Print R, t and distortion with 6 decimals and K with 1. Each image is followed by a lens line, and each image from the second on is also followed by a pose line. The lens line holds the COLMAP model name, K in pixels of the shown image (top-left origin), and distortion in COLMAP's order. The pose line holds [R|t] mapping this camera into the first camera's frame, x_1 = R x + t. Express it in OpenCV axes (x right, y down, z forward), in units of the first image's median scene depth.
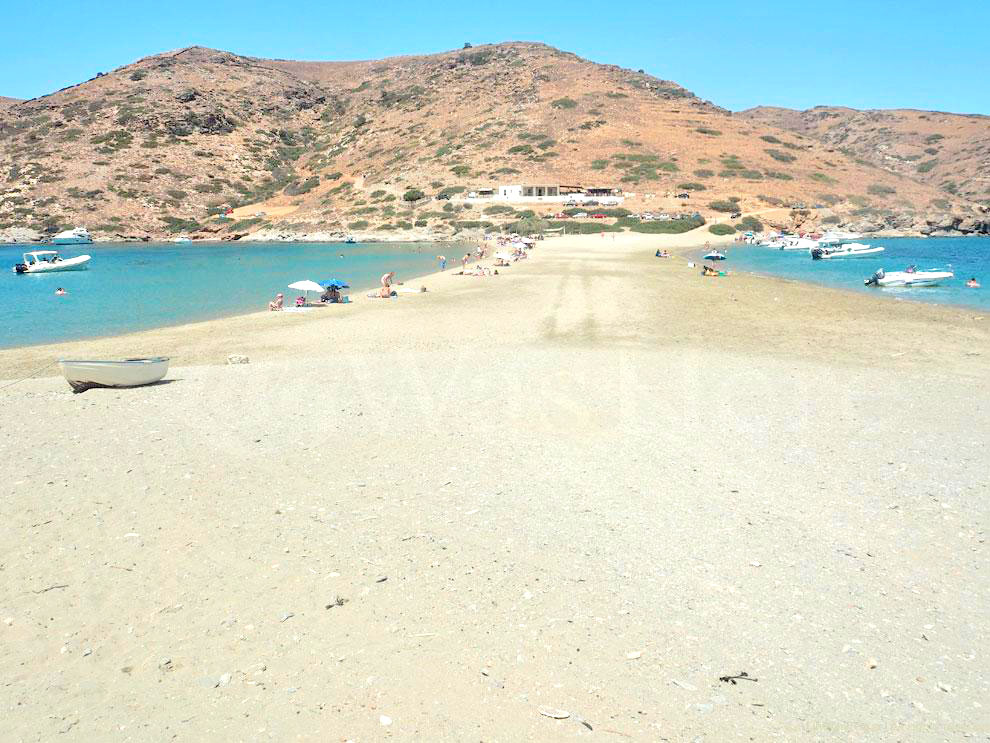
lens RADIAL K [[844.7, 0, 494.8], [0, 844.7, 374.5], [0, 0, 1]] dist [-0.055504, 0.032631]
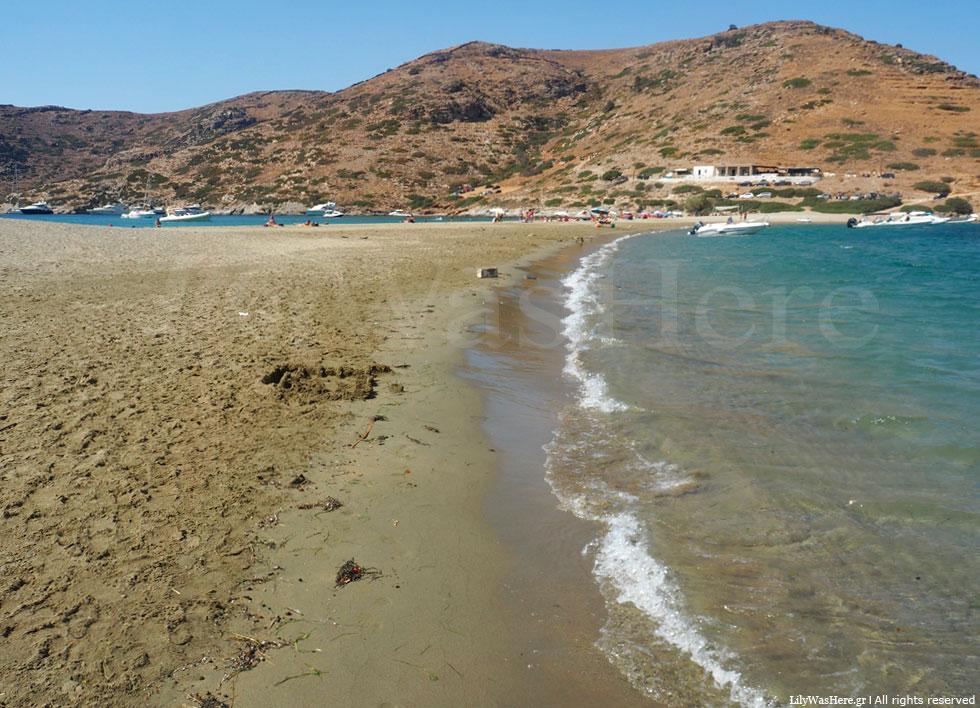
lens RADIAL K [[858.1, 0, 491.8], [0, 858.1, 345.1], [0, 0, 1]] dist [-0.040541, 0.009201]
pose [[0.936242, 0.065645, -0.345169, 0.124383], [-0.073077, 0.997290, -0.008549, 0.016458], [0.343673, 0.033228, 0.938502, -0.042250]]
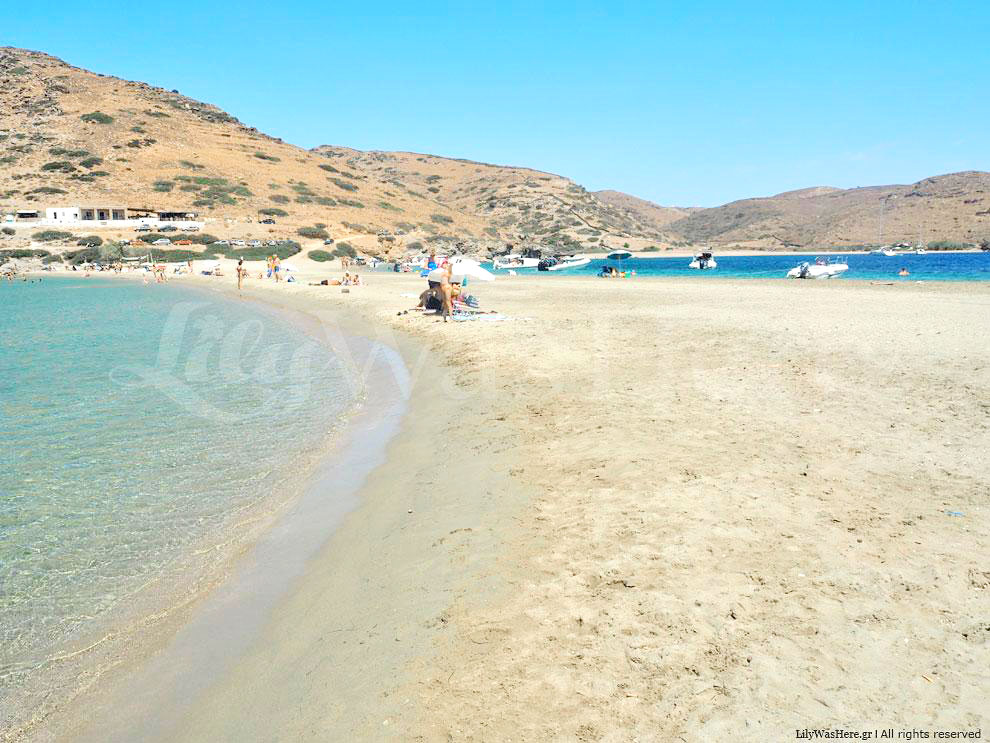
lens RADIAL K [[844.7, 0, 490.9], [0, 844.7, 370.1], [0, 0, 1]] dist [-0.055504, 0.032631]
pose [[0.836854, -0.078425, 0.541780, -0.071003], [0.105326, 0.994261, -0.018765, -0.005188], [-0.537199, 0.072767, 0.840311, 0.084931]]
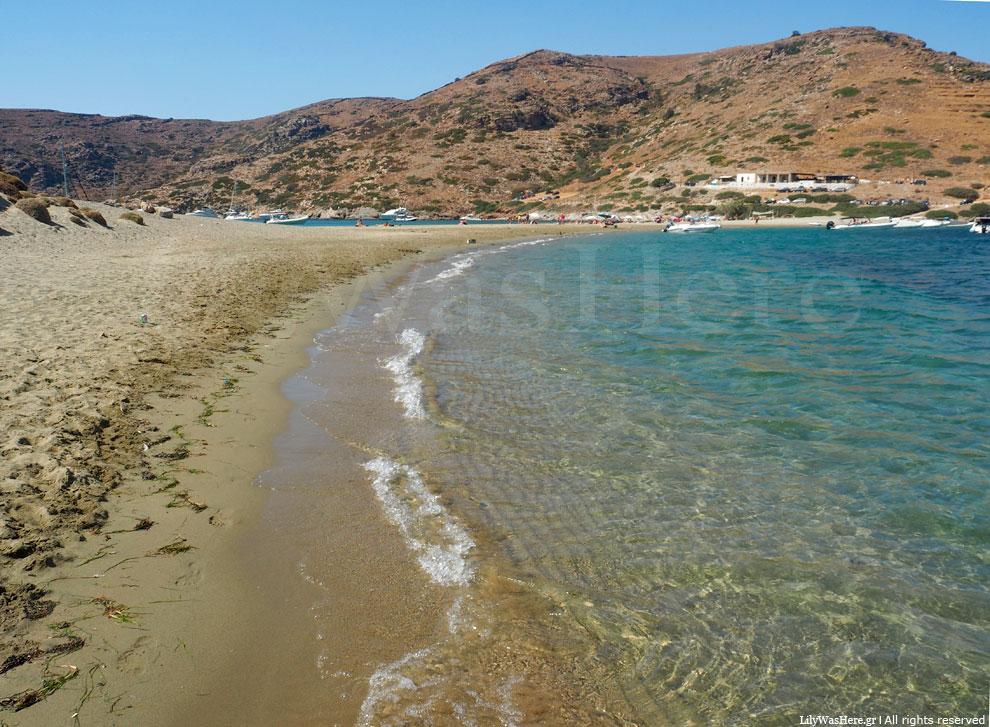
lens RADIAL K [[872.4, 0, 492.3], [0, 872.4, 371.0], [0, 0, 1]] dist [-0.050589, 0.023124]
pose [[0.905468, 0.085005, -0.415814, 0.174199], [-0.084900, 0.996213, 0.018779, 0.031352], [0.415836, 0.018298, 0.909256, -0.126400]]
